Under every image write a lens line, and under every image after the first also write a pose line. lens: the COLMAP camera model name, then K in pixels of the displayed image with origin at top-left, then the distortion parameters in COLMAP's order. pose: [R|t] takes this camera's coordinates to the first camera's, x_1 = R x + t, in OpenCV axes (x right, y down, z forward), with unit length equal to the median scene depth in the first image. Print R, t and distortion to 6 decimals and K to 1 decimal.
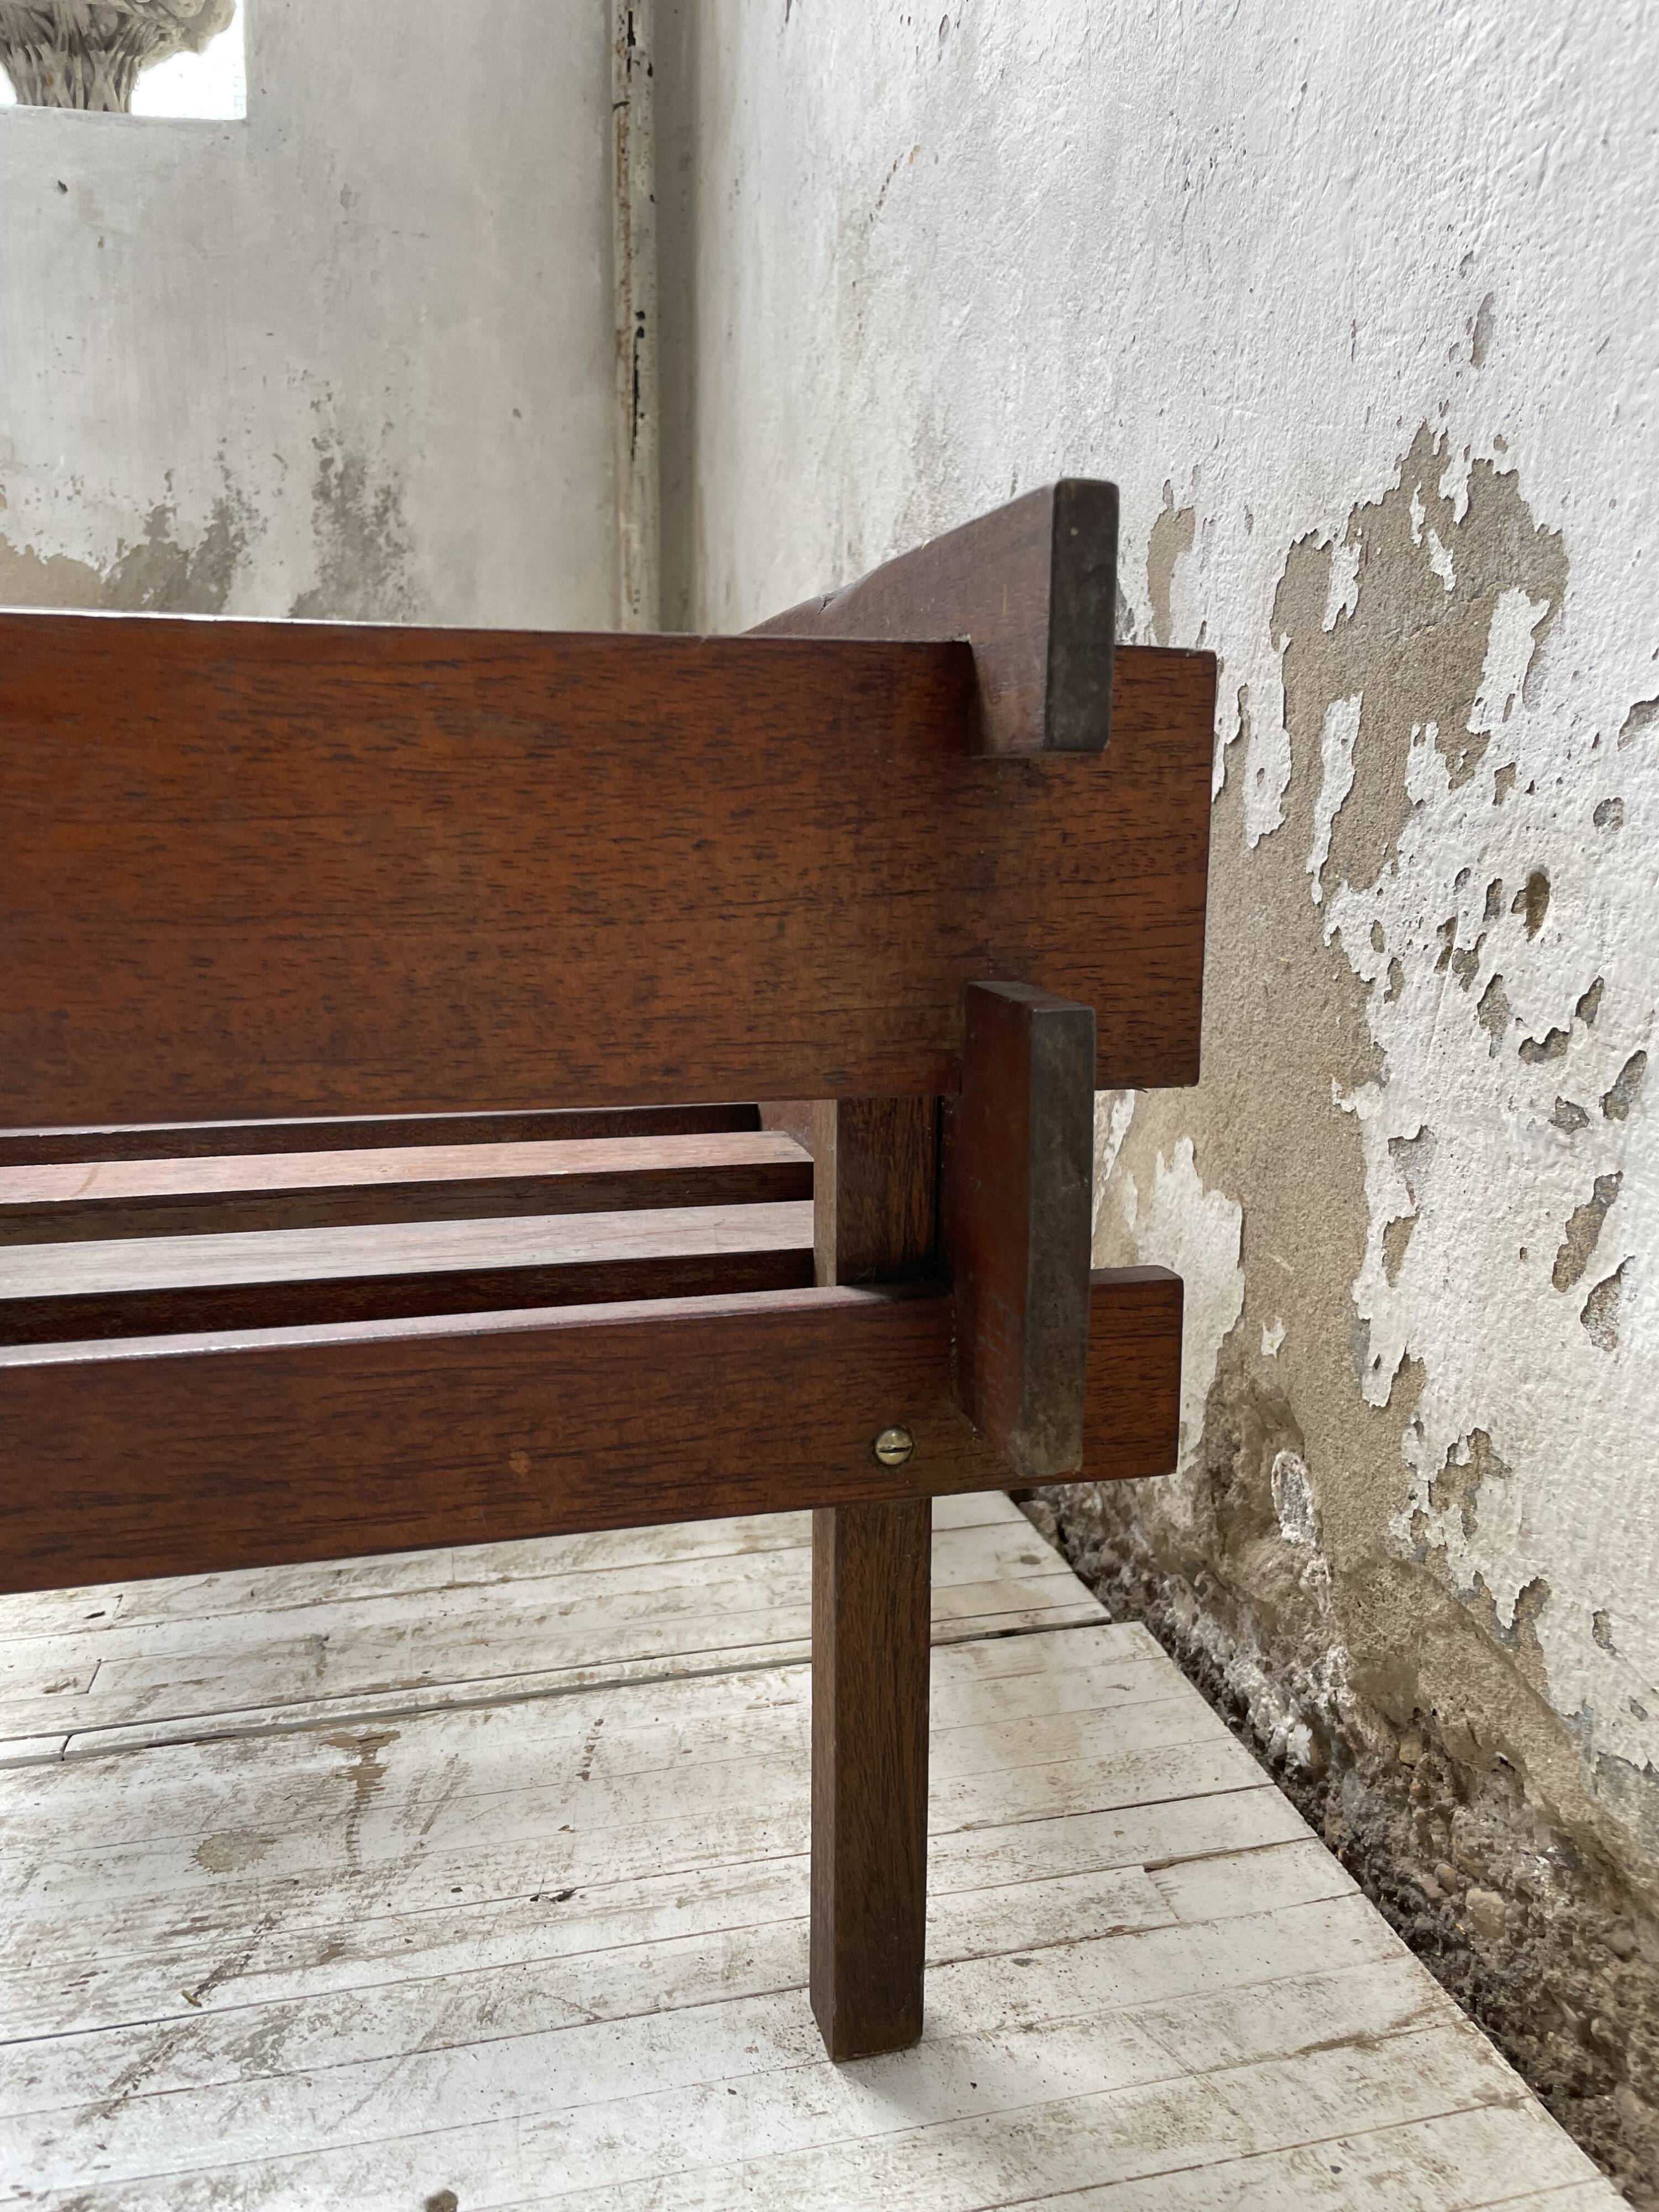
lens RADIAL K [[1678.9, 0, 855.4], [0, 1678.9, 1116.7], [0, 0, 1]] dist [0.085886, -0.120007]
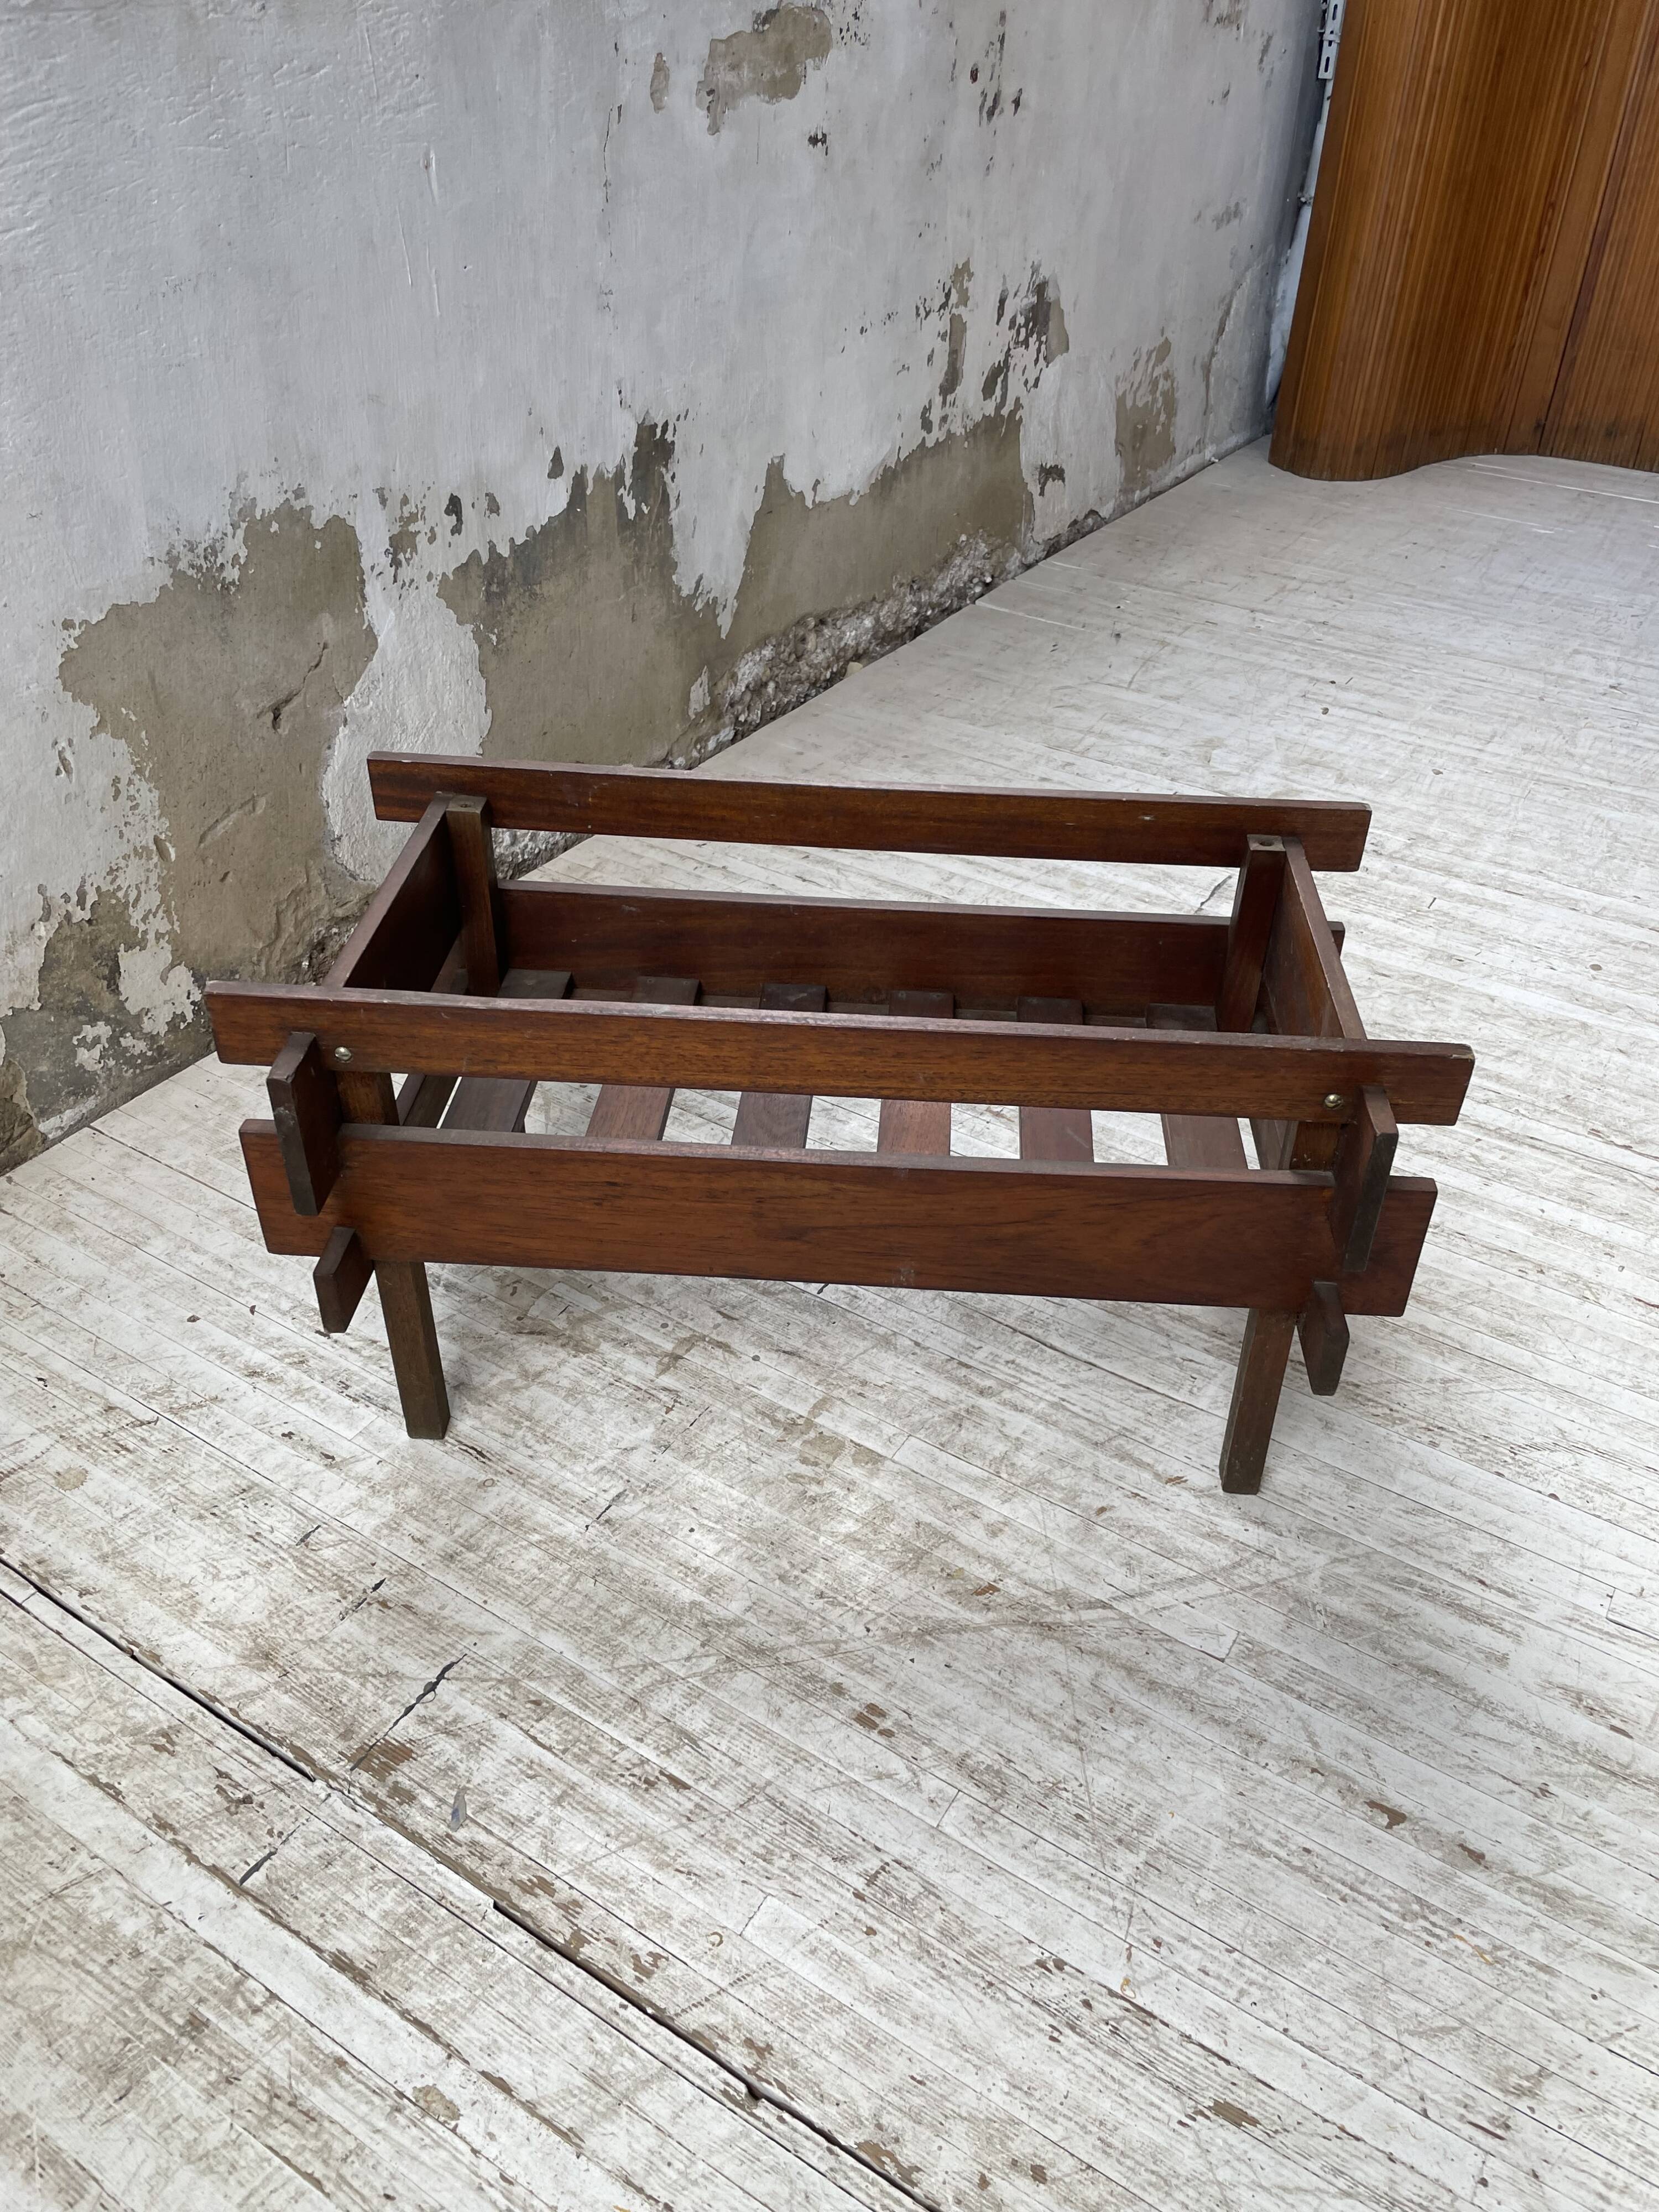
lens RADIAL K [[1678.9, 0, 848.0], [0, 1678.9, 1119.1], [0, 0, 1]] dist [0.085886, -0.120007]
pose [[-0.682643, -0.451249, 0.574781, -2.174213], [0.108150, 0.715511, 0.690179, -1.361389], [-0.722705, 0.533308, -0.439636, 1.014366]]
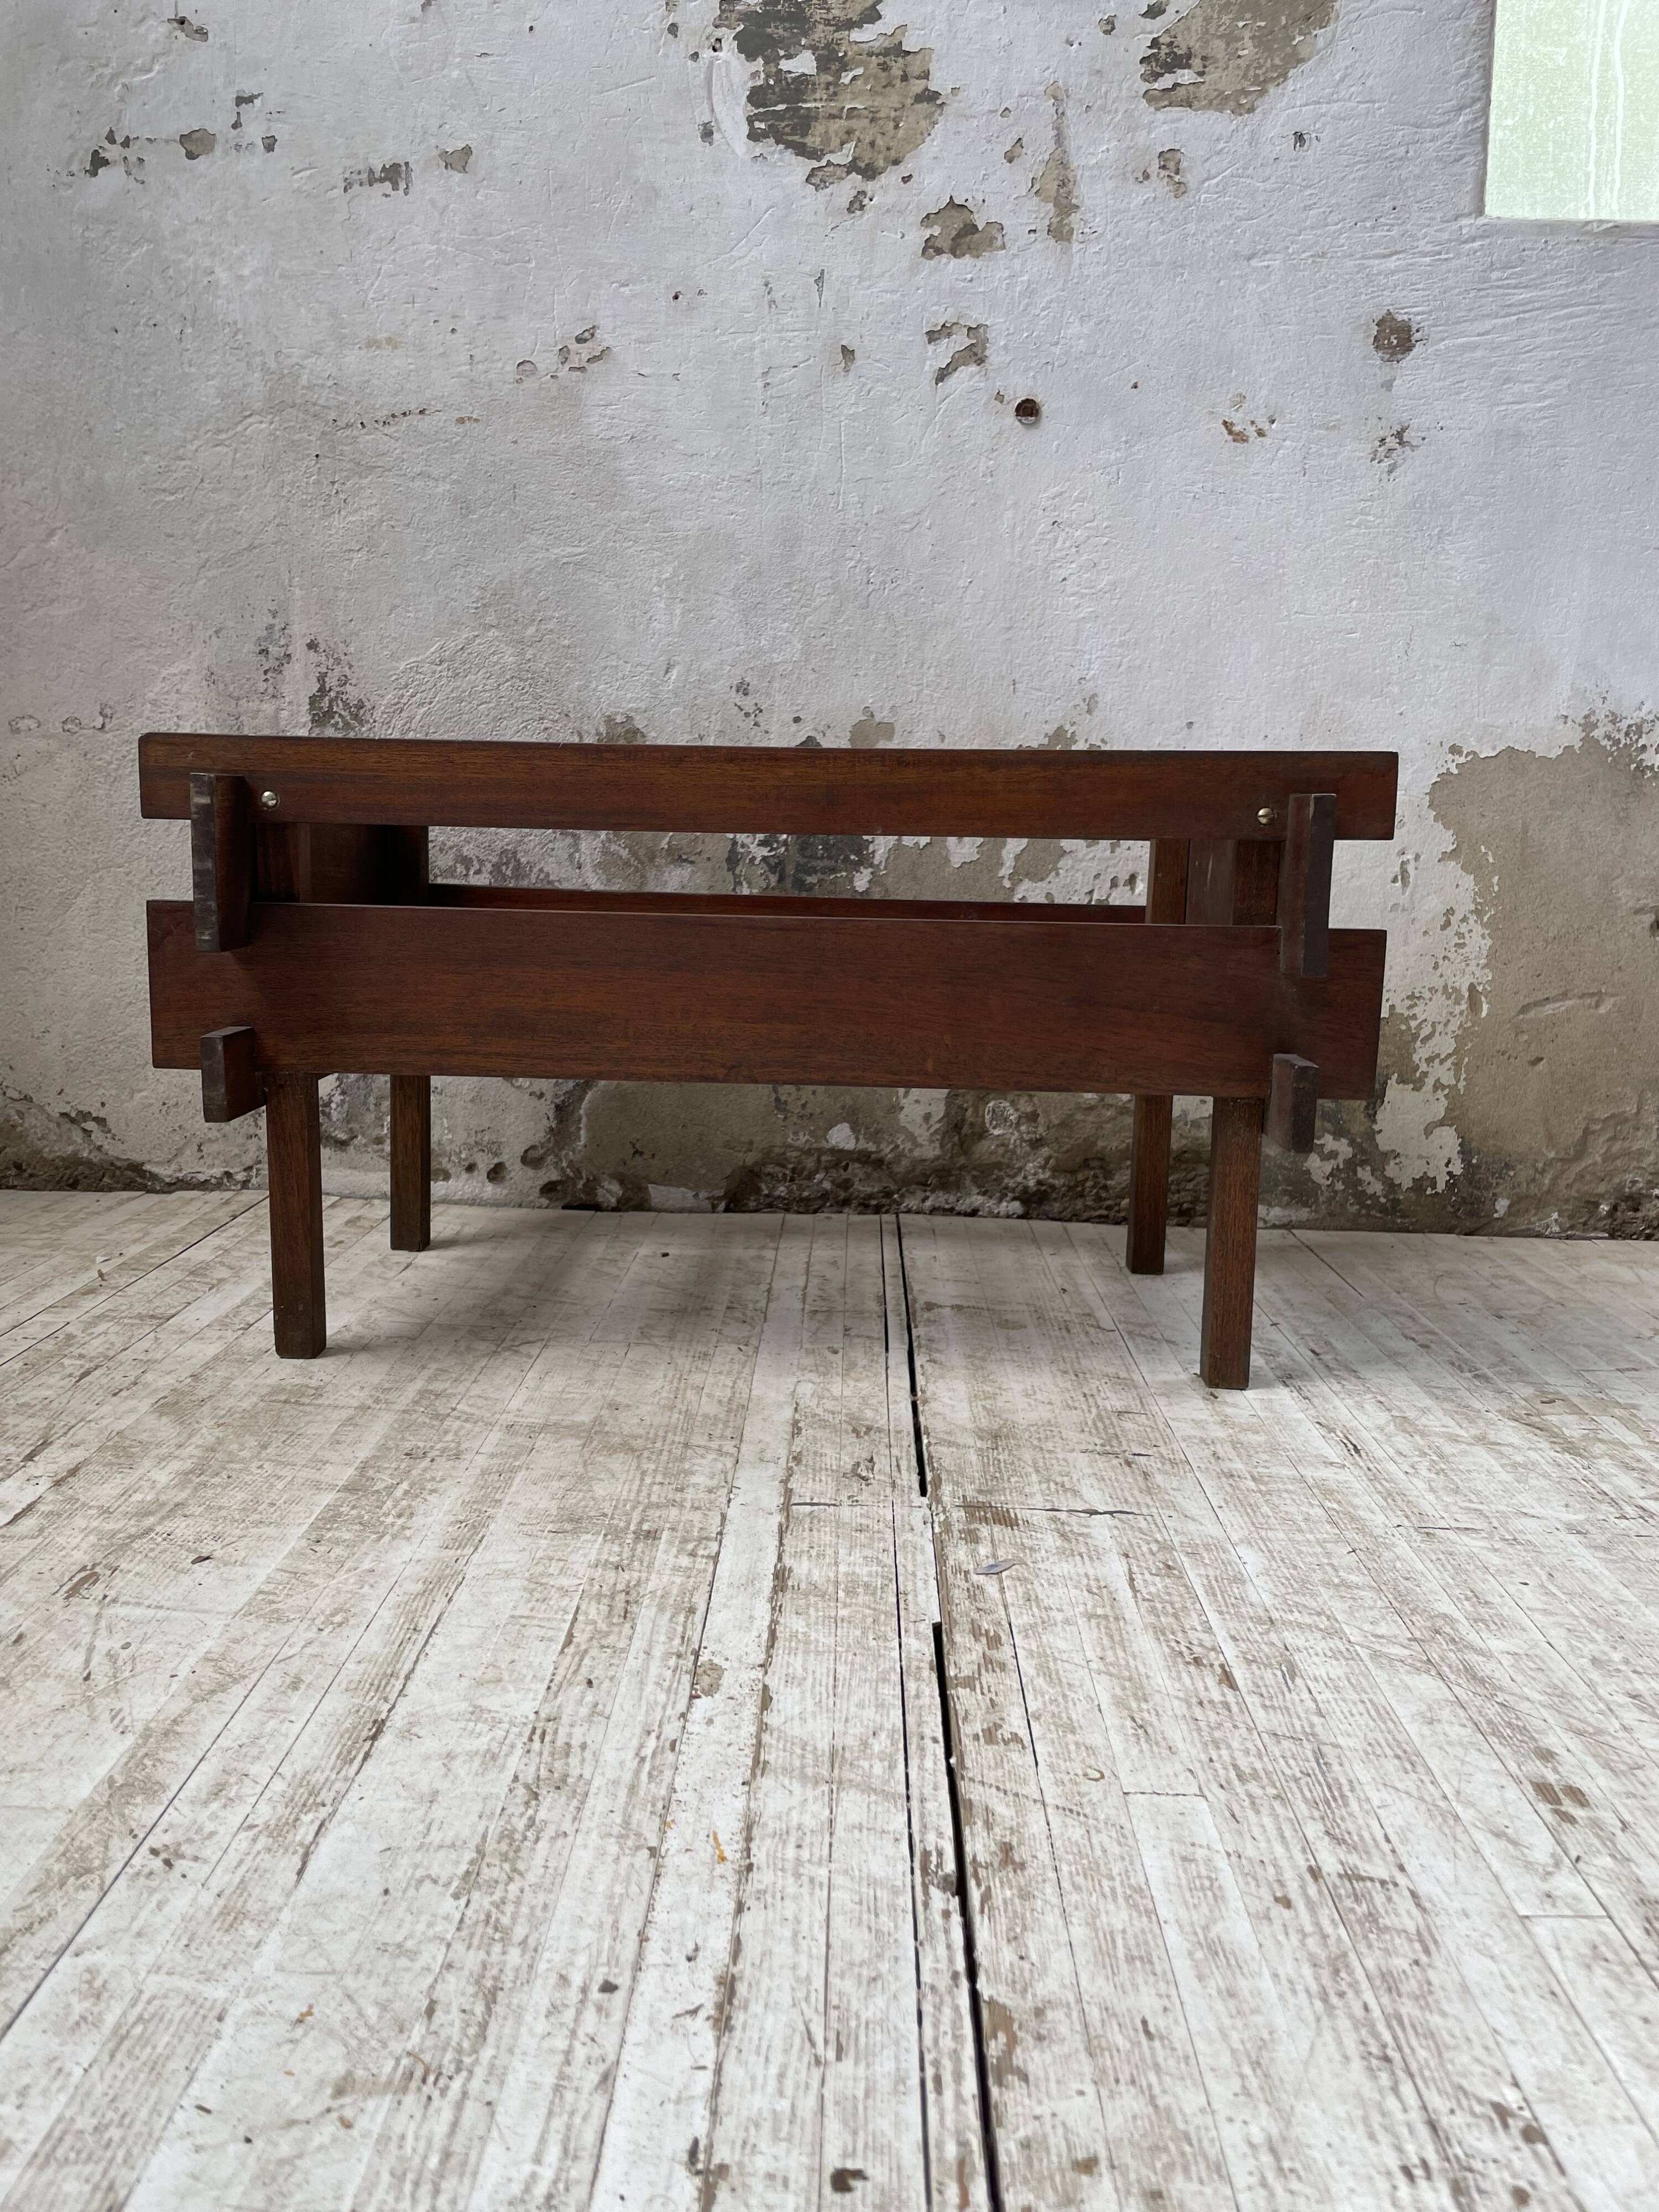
lens RADIAL K [[1678.9, 0, 815.3], [0, 1678.9, 1090.3], [0, 0, 1]] dist [0.085886, -0.120007]
pose [[0.277530, -0.138236, 0.950720, -2.527696], [0.155552, 0.983002, 0.097522, -0.123902], [-0.948041, 0.120821, 0.294315, 0.570938]]
